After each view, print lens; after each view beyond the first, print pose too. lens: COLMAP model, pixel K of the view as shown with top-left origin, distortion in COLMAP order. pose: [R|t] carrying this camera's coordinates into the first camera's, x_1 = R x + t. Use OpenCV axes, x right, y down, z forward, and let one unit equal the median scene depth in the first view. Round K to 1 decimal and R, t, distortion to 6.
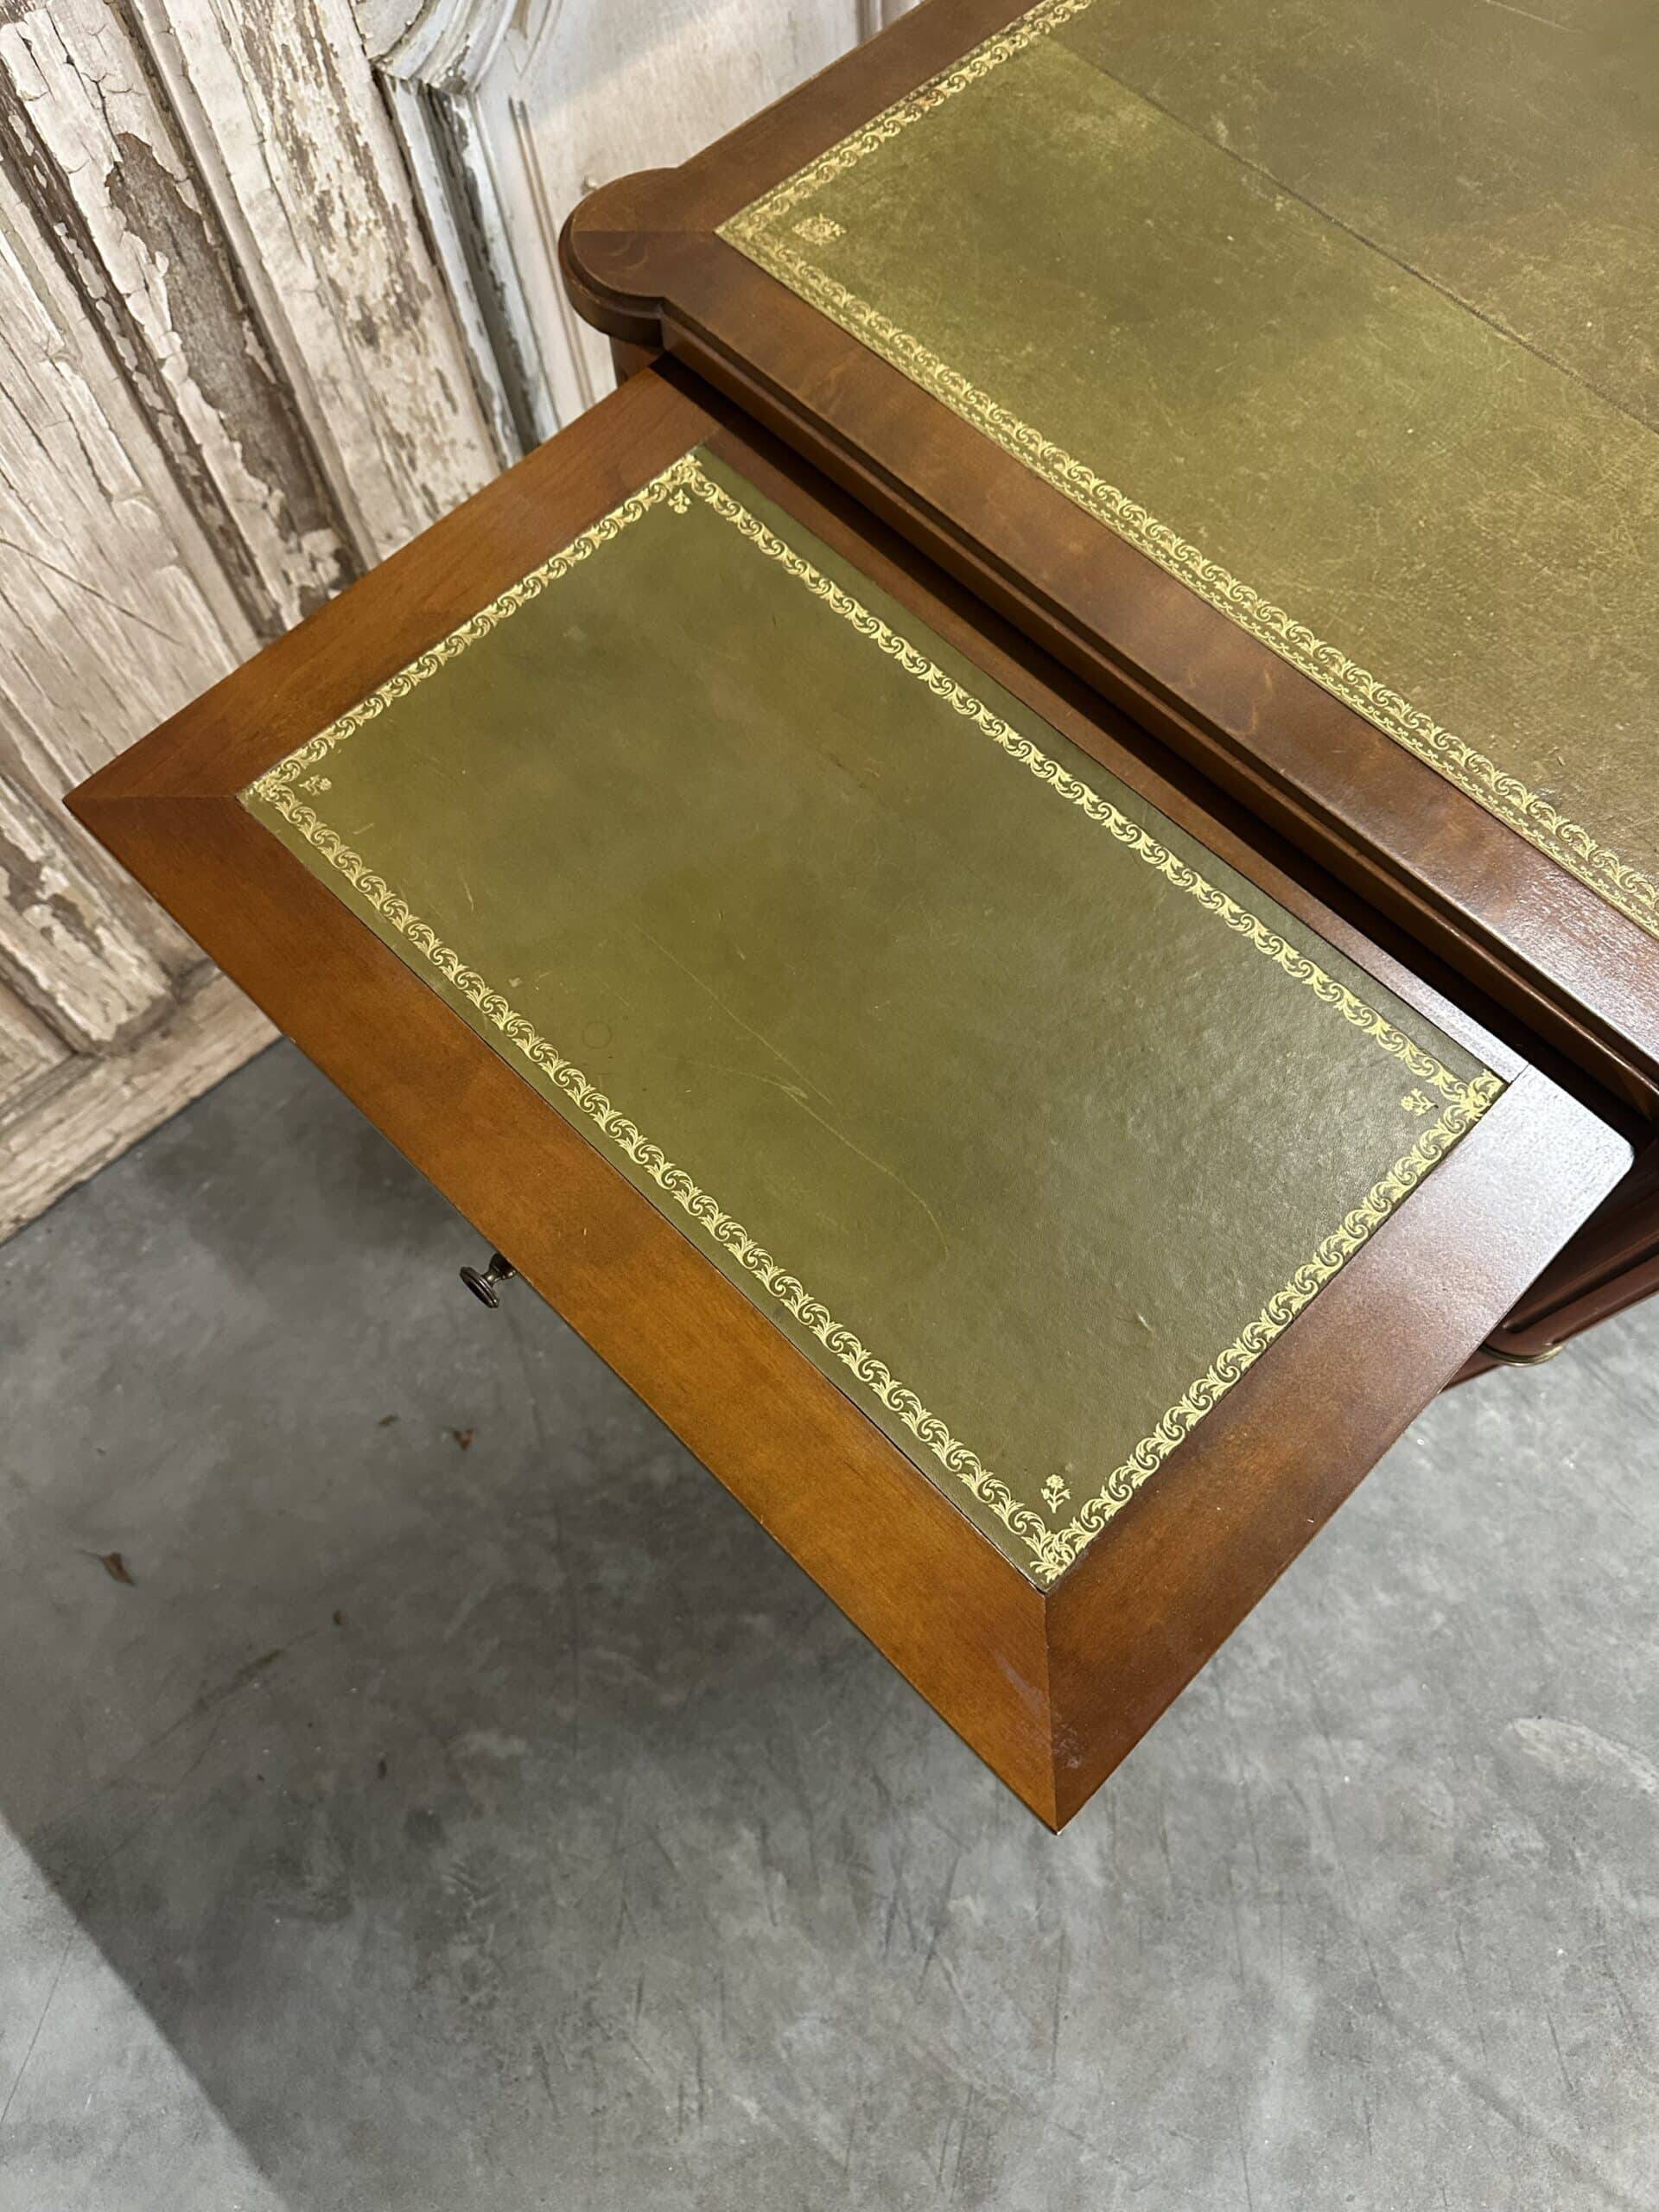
lens RADIAL K [[1566.0, 0, 815.0], [0, 1566.0, 1104.6], [0, 0, 1]] dist [0.019166, -0.027839]
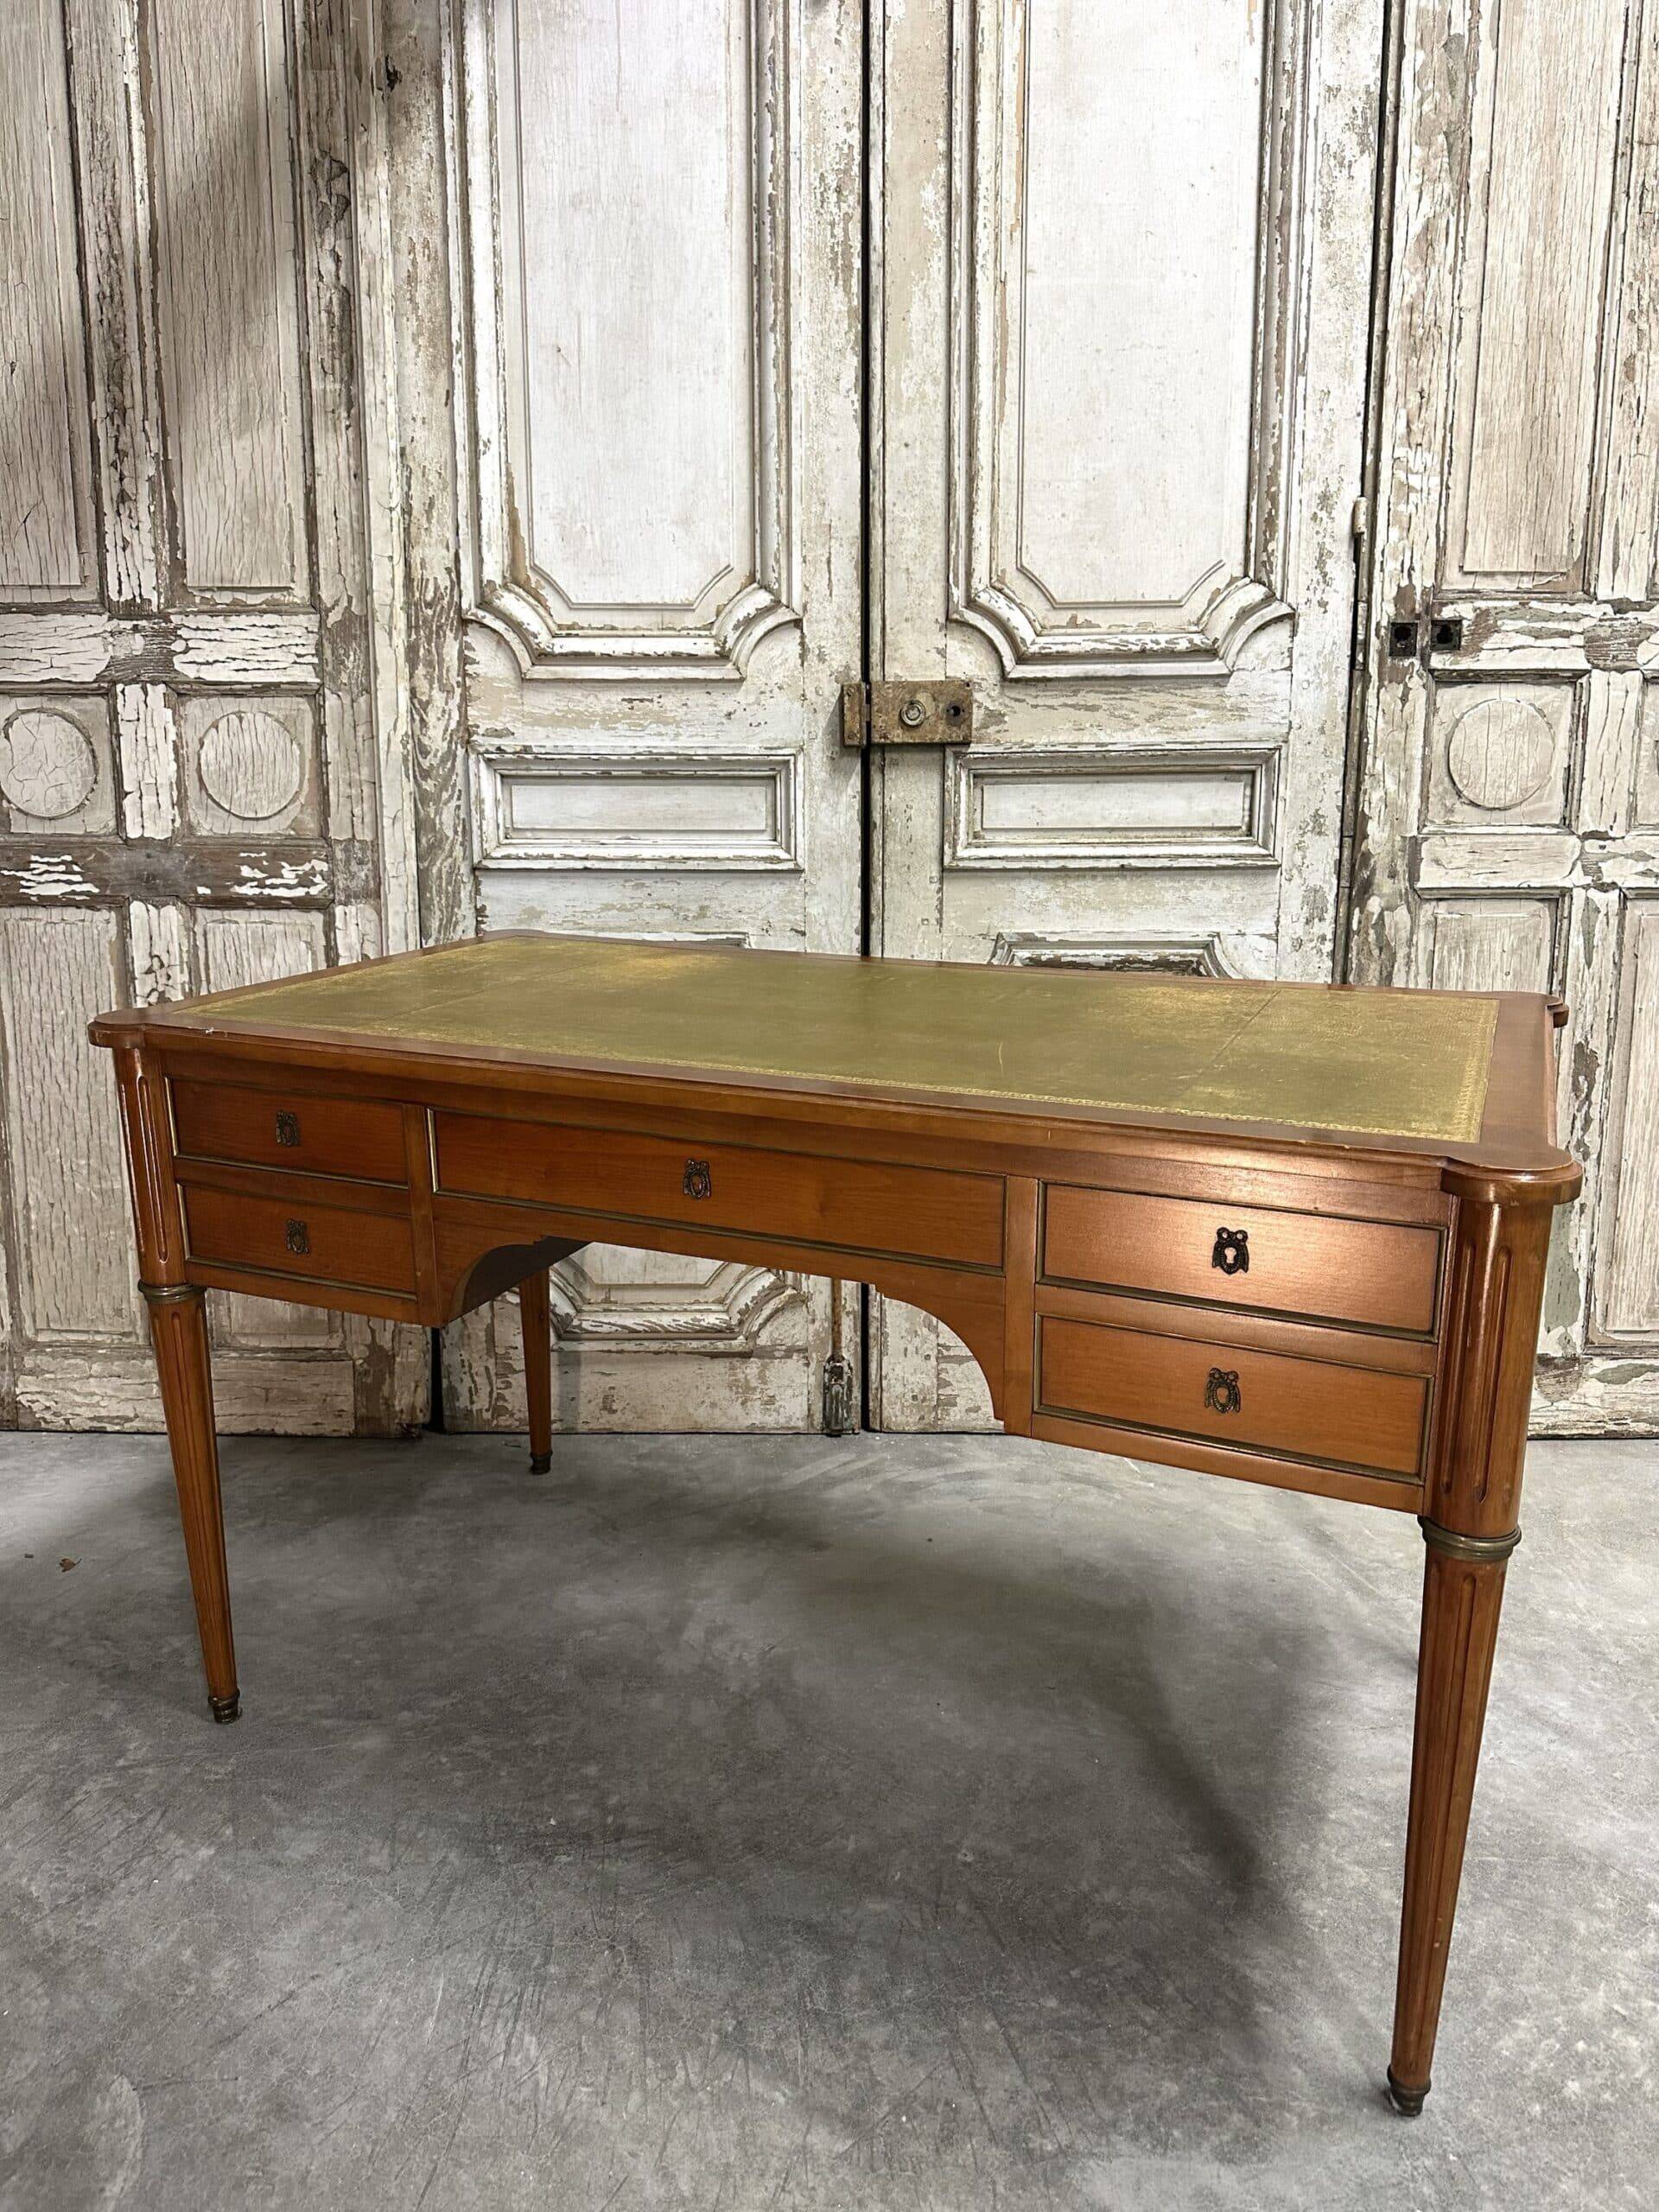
lens RADIAL K [[1566.0, 0, 829.8], [0, 1566.0, 1100.8], [0, 0, 1]] dist [0.019166, -0.027839]
pose [[0.706007, 0.174425, -0.686389, 1.760414], [-0.656801, 0.523770, -0.542474, 0.394065], [0.264889, 0.833811, 0.484347, 0.096532]]
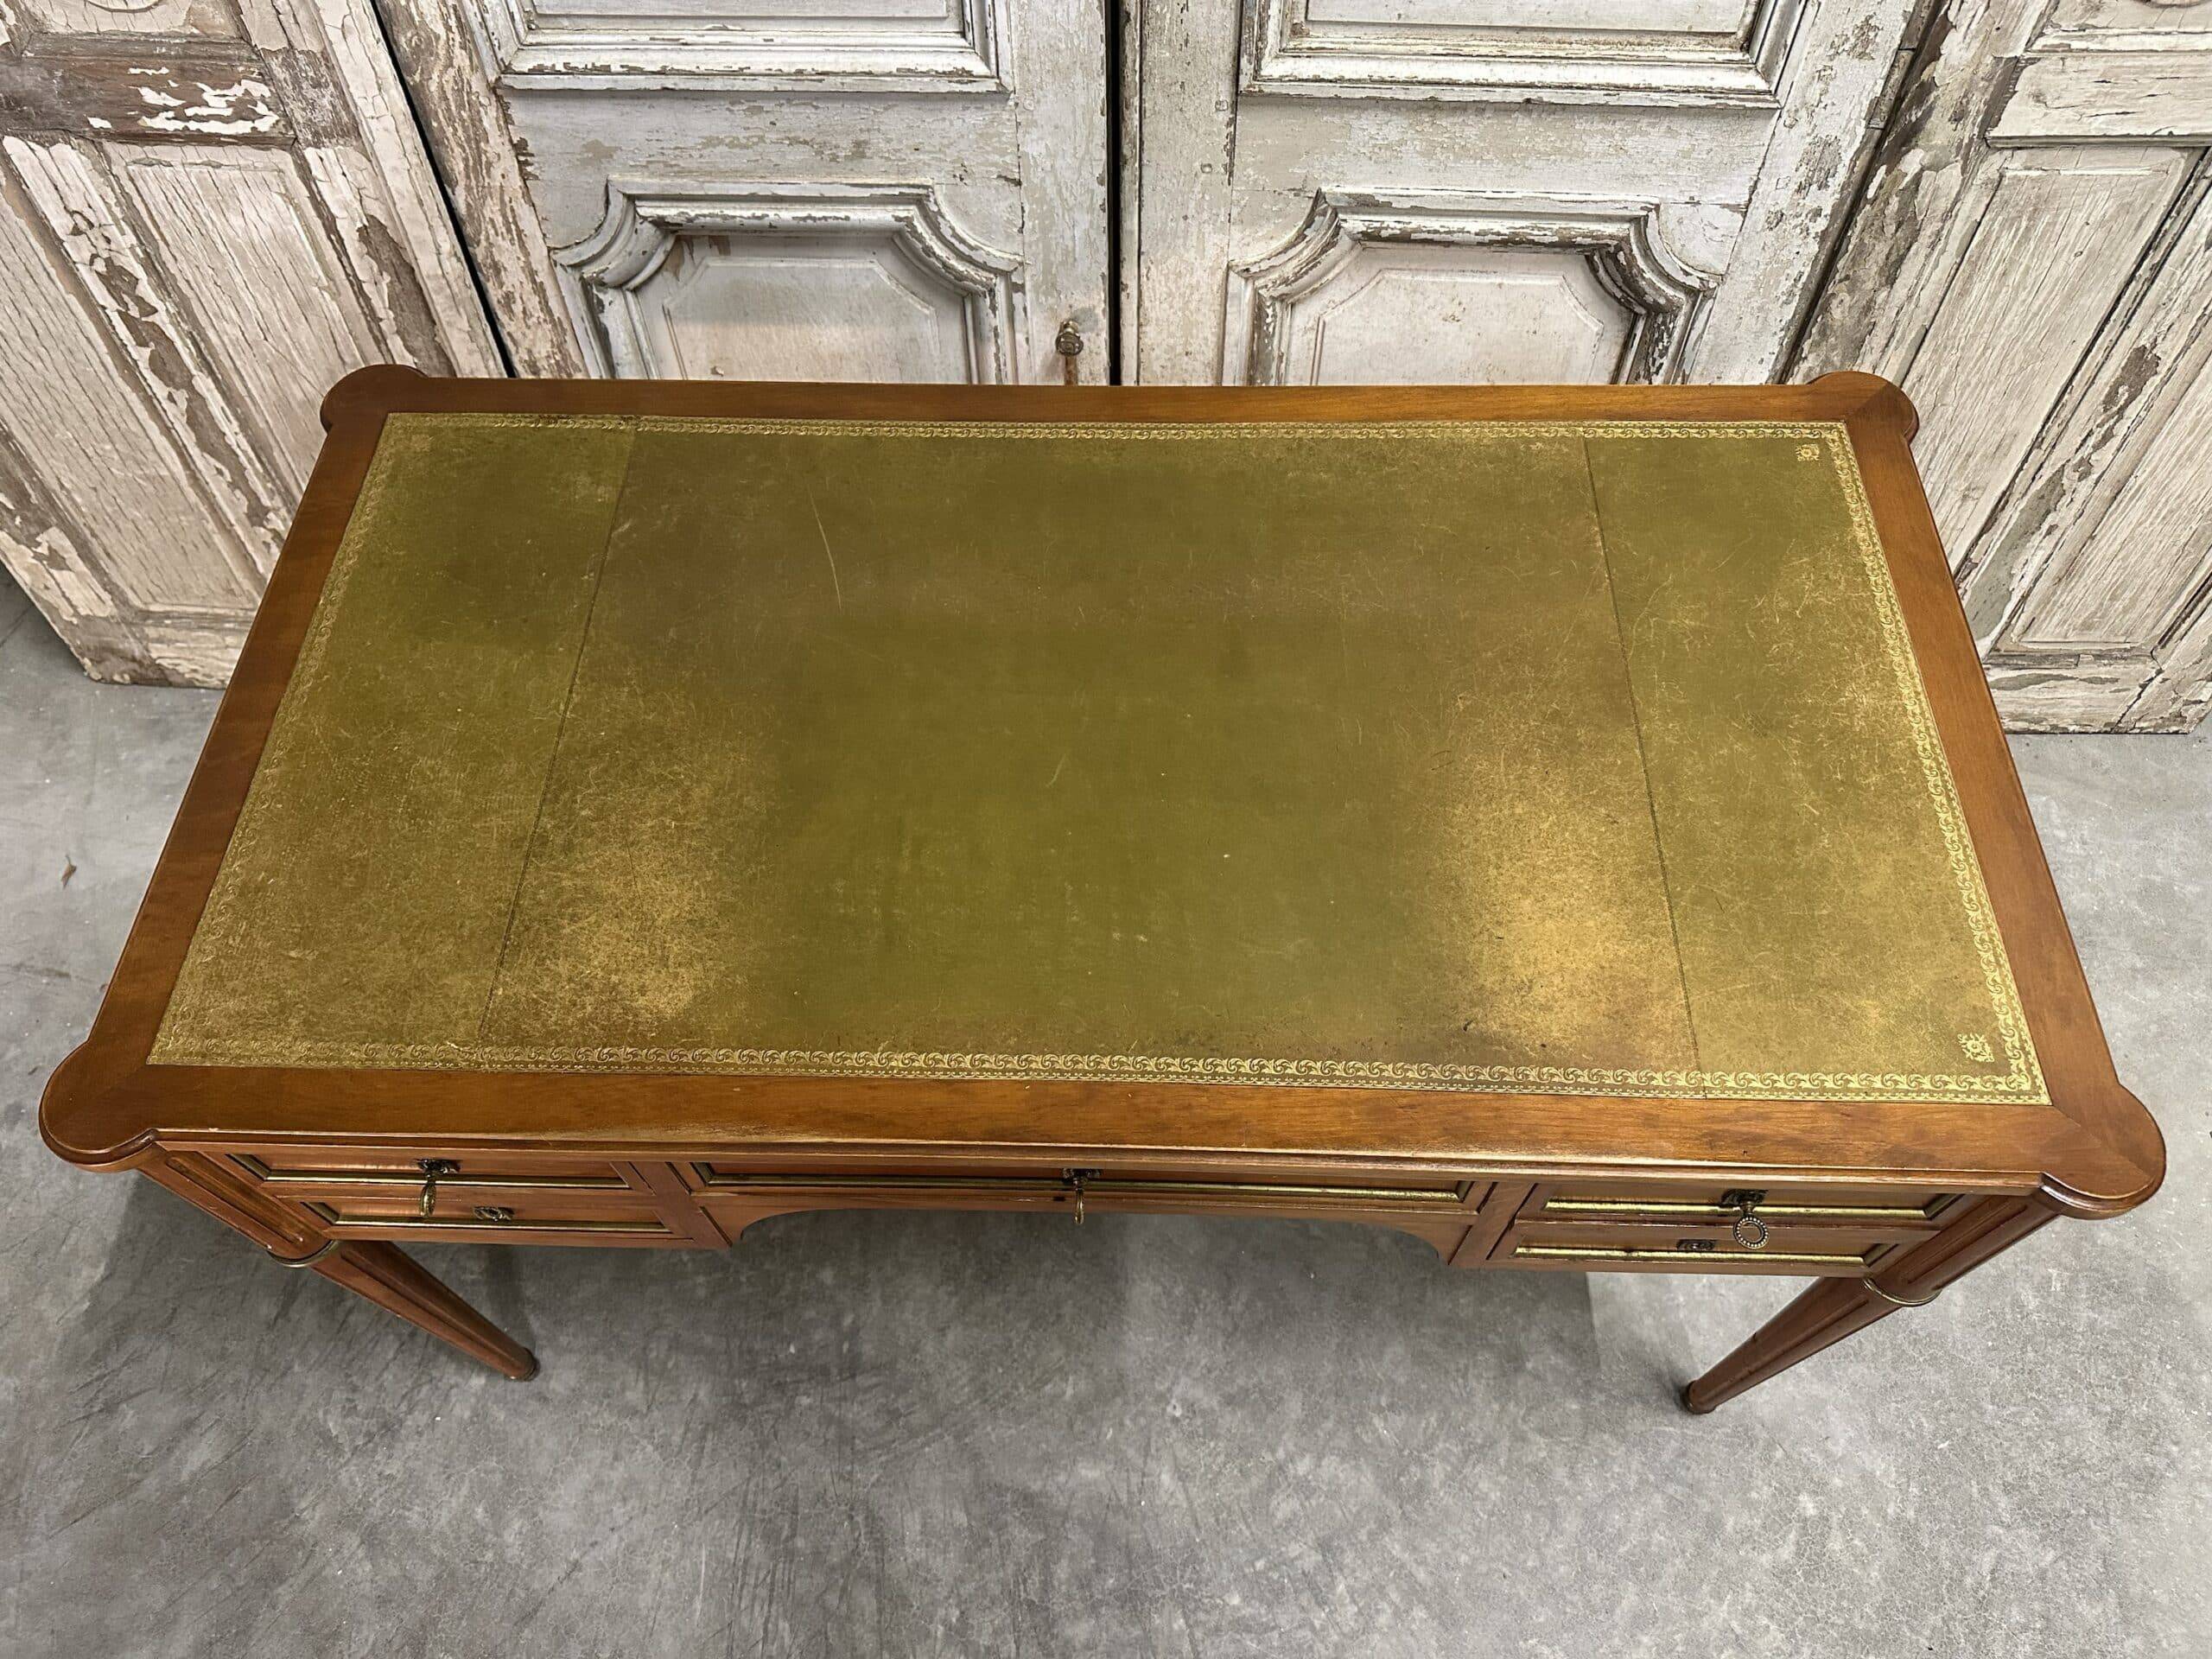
lens RADIAL K [[1566.0, 0, 1096.5], [0, 1566.0, 831.1], [0, 0, 1]] dist [0.019166, -0.027839]
pose [[0.684994, 0.614551, -0.391294, 1.127061], [-0.668629, 0.743591, -0.002638, -0.558445], [0.289342, 0.263437, 0.920262, -0.222040]]
